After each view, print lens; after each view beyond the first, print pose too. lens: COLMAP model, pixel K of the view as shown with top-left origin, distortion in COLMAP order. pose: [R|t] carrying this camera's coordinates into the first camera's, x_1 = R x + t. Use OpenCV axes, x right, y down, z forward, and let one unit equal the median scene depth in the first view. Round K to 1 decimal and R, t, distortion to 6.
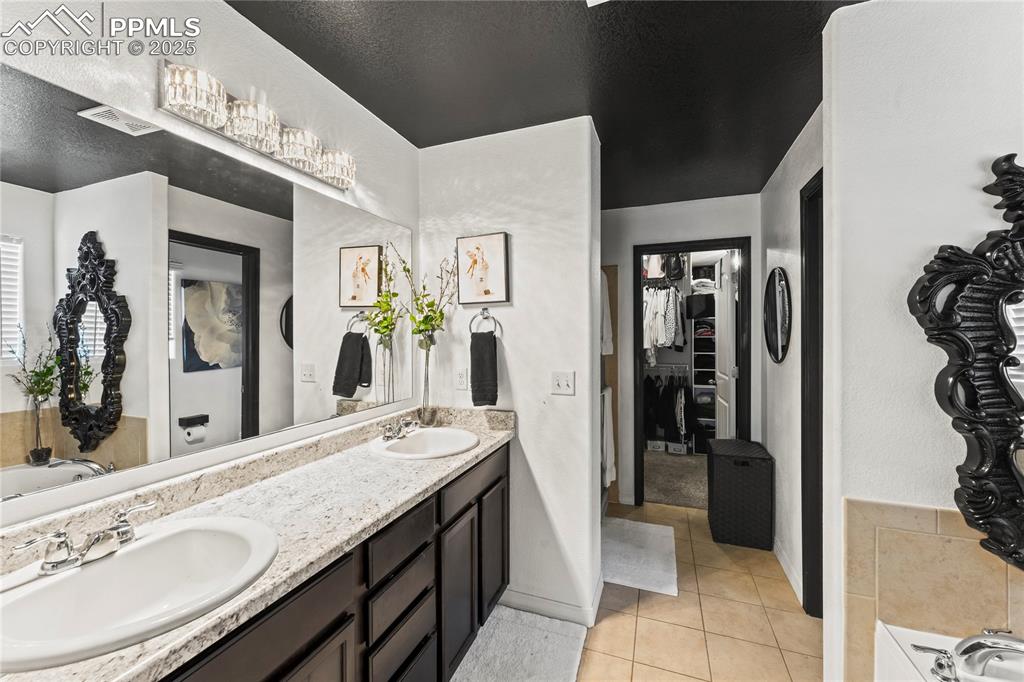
lens RADIAL K [[409.2, 0, 506.9], [0, 409.2, 337.9], [0, 0, 1]] dist [-0.003900, 0.000516]
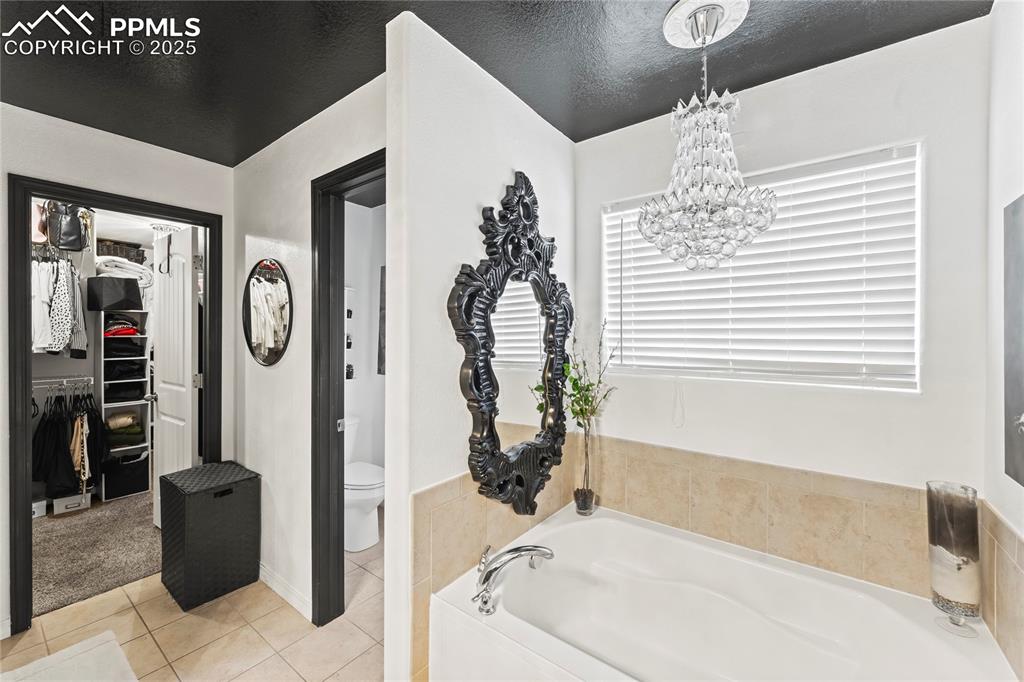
lens RADIAL K [[409.2, 0, 513.5], [0, 409.2, 334.4], [0, 0, 1]] dist [-0.003900, 0.000516]
pose [[0.278300, 0.002003, 0.960492, -0.037253], [0.003157, 0.999991, -0.003001, -0.002225], [-0.960489, 0.003868, 0.278291, 0.198077]]
